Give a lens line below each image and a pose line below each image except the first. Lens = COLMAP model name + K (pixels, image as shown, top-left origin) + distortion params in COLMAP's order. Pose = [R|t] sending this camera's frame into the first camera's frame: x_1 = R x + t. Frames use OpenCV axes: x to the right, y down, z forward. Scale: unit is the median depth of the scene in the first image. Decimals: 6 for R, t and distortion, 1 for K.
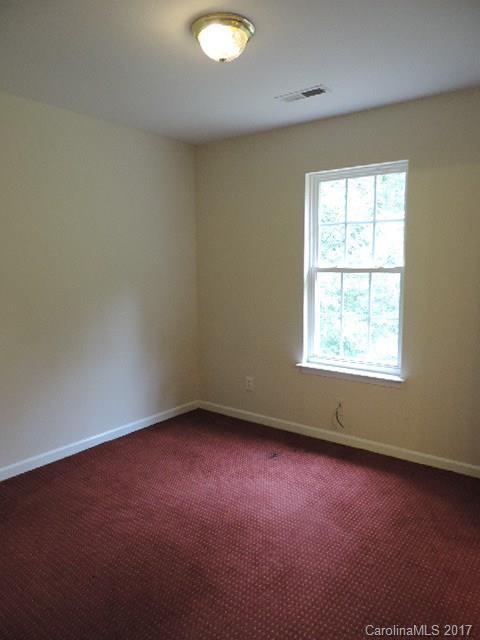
lens RADIAL K [[455.9, 0, 240.0], [0, 455.9, 315.0], [0, 0, 1]] dist [-0.010730, 0.003044]
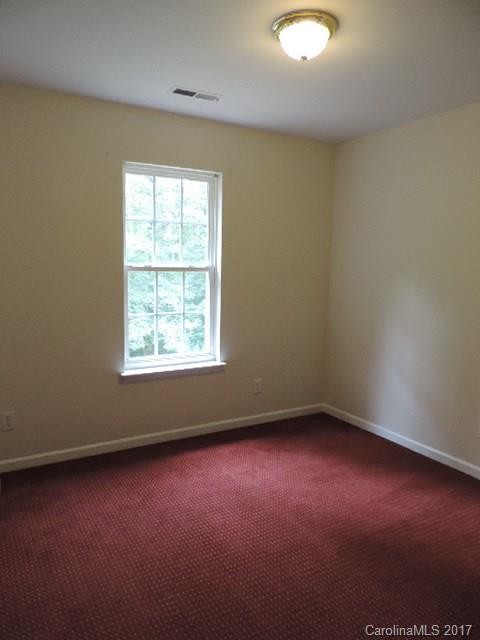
lens RADIAL K [[455.9, 0, 237.8], [0, 455.9, 324.7], [0, 0, 1]] dist [-0.010730, 0.003044]
pose [[0.415506, -0.117655, 0.901949, -0.632220], [0.090253, 0.992038, 0.087830, -0.051630], [-0.905102, 0.044909, 0.422817, 0.447864]]
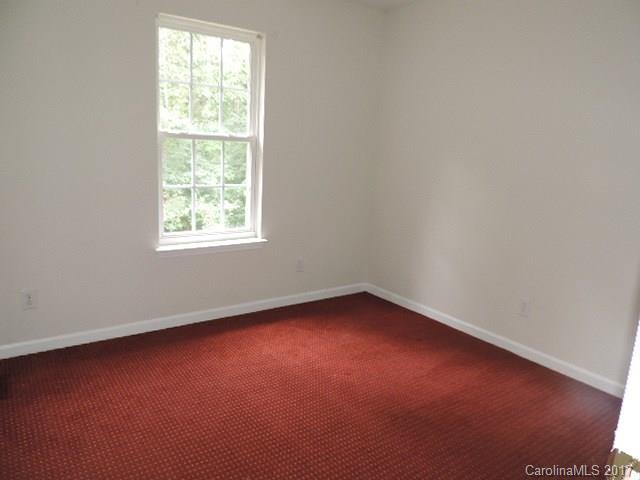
lens RADIAL K [[455.9, 0, 321.0], [0, 455.9, 239.1], [0, 0, 1]] dist [-0.010730, 0.003044]
pose [[0.331334, -0.177141, 0.926736, -0.597626], [0.066001, 0.984163, 0.164520, -0.031600], [-0.941202, 0.006654, 0.337778, 0.472811]]
